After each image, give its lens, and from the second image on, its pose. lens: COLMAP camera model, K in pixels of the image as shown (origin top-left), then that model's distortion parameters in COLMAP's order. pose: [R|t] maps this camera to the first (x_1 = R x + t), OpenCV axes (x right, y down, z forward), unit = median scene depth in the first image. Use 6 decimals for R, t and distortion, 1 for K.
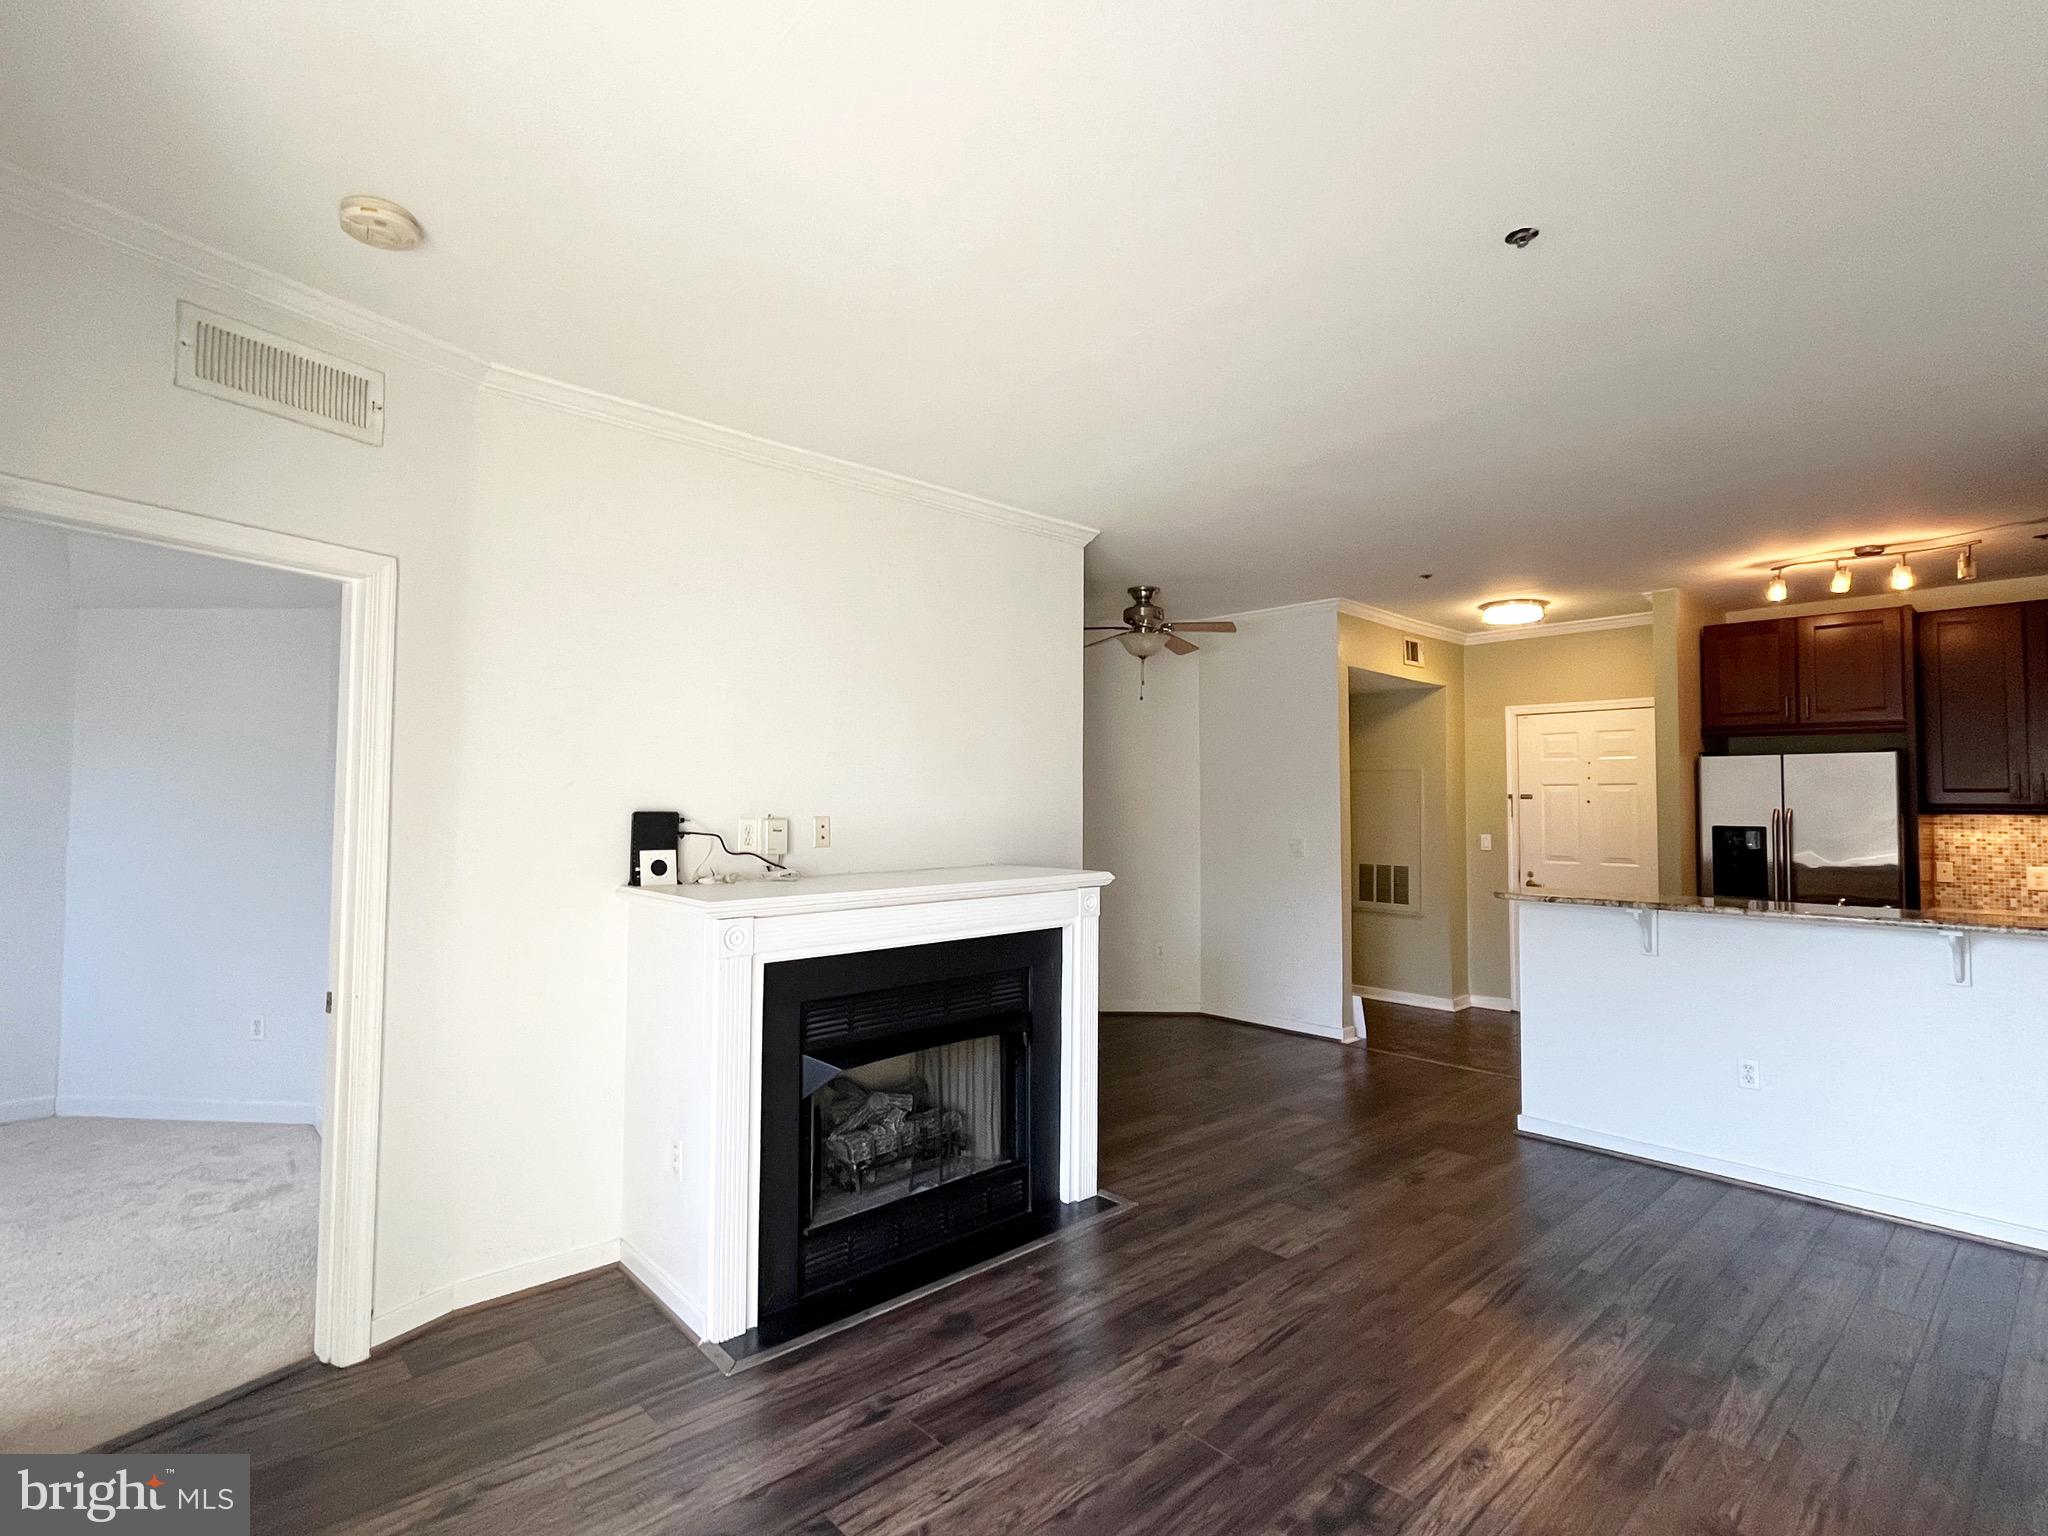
lens RADIAL K [[994.4, 0, 1025.8], [0, 994.4, 758.7], [0, 0, 1]] dist [-0.003183, -0.000448]
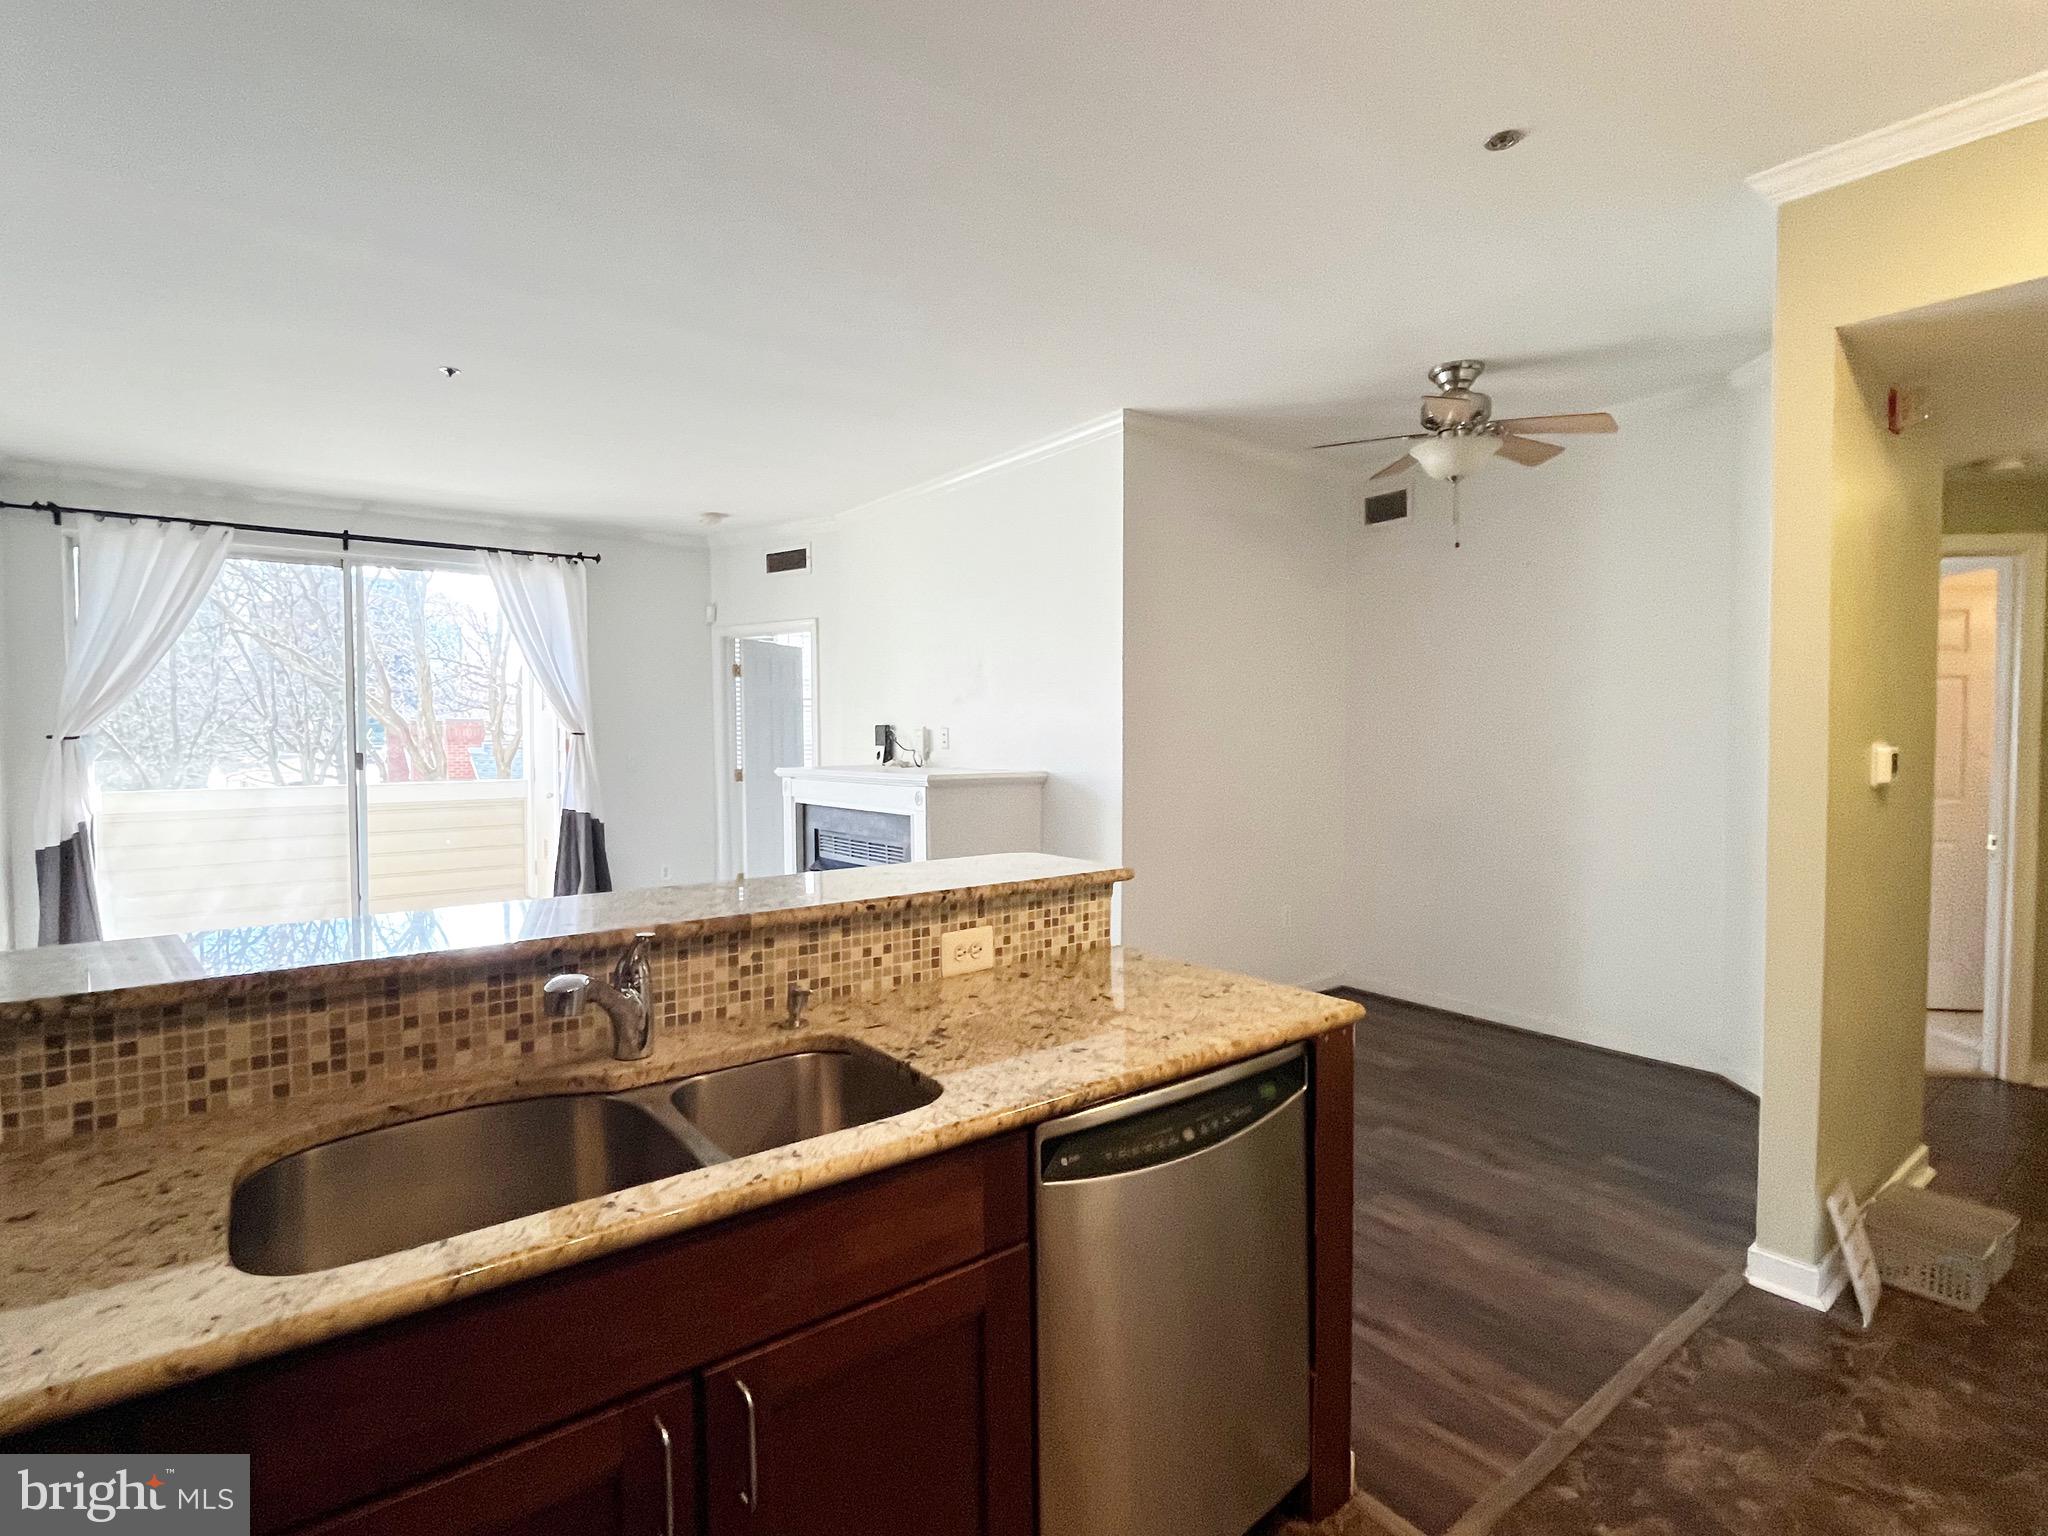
lens RADIAL K [[1001.3, 0, 1023.9], [0, 1001.3, 763.9], [0, 0, 1]] dist [-0.003643, -0.001073]
pose [[-0.084471, 0.028150, -0.996028, 1.172889], [0.049890, 0.998467, 0.023988, 0.076947], [0.995176, -0.047666, -0.085746, 1.154145]]
